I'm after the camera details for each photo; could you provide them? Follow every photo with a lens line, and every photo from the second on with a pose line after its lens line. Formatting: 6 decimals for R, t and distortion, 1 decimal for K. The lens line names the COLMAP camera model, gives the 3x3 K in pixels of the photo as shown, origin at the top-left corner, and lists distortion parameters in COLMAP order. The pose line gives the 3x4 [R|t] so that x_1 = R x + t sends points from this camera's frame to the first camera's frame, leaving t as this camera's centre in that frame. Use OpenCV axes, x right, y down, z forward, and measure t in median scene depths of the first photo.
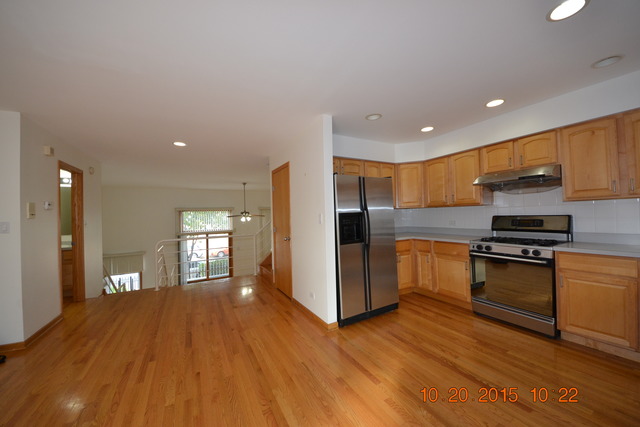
lens RADIAL K [[231.3, 0, 320.0], [0, 231.3, 213.5], [0, 0, 1]] dist [-0.007580, -0.000226]
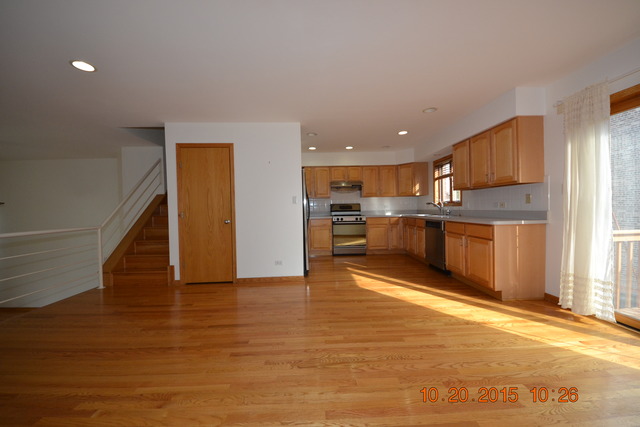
lens RADIAL K [[232.6, 0, 329.5], [0, 232.6, 213.3], [0, 0, 1]] dist [-0.027017, -0.000125]
pose [[0.433695, -0.000957, 0.901059, -0.979570], [0.001670, 0.999999, 0.000258, 0.089088], [-0.901058, 0.001393, 0.433696, 0.213242]]
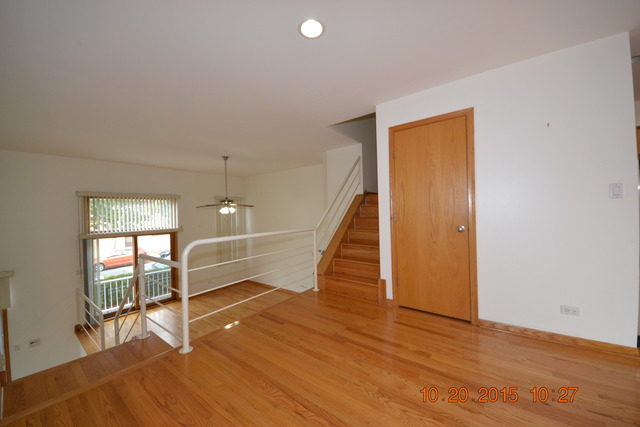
lens RADIAL K [[242.9, 0, 320.0], [0, 242.9, 213.5], [0, 0, 1]] dist [-0.000392, -0.000040]
pose [[0.923267, 0.008141, 0.384073, -0.903135], [-0.008050, 0.999966, -0.001845, 0.085530], [-0.384075, -0.001388, 0.923301, 0.623914]]
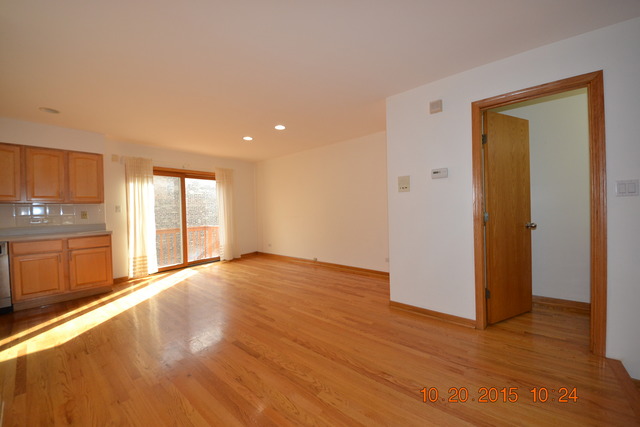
lens RADIAL K [[232.6, 0, 329.5], [0, 232.6, 213.3], [0, 0, 1]] dist [-0.027017, -0.000125]
pose [[-0.915609, 0.053450, -0.398502, -0.442693], [0.050143, 0.998566, 0.018727, 0.064476], [0.398932, -0.002835, -0.916976, 1.502937]]
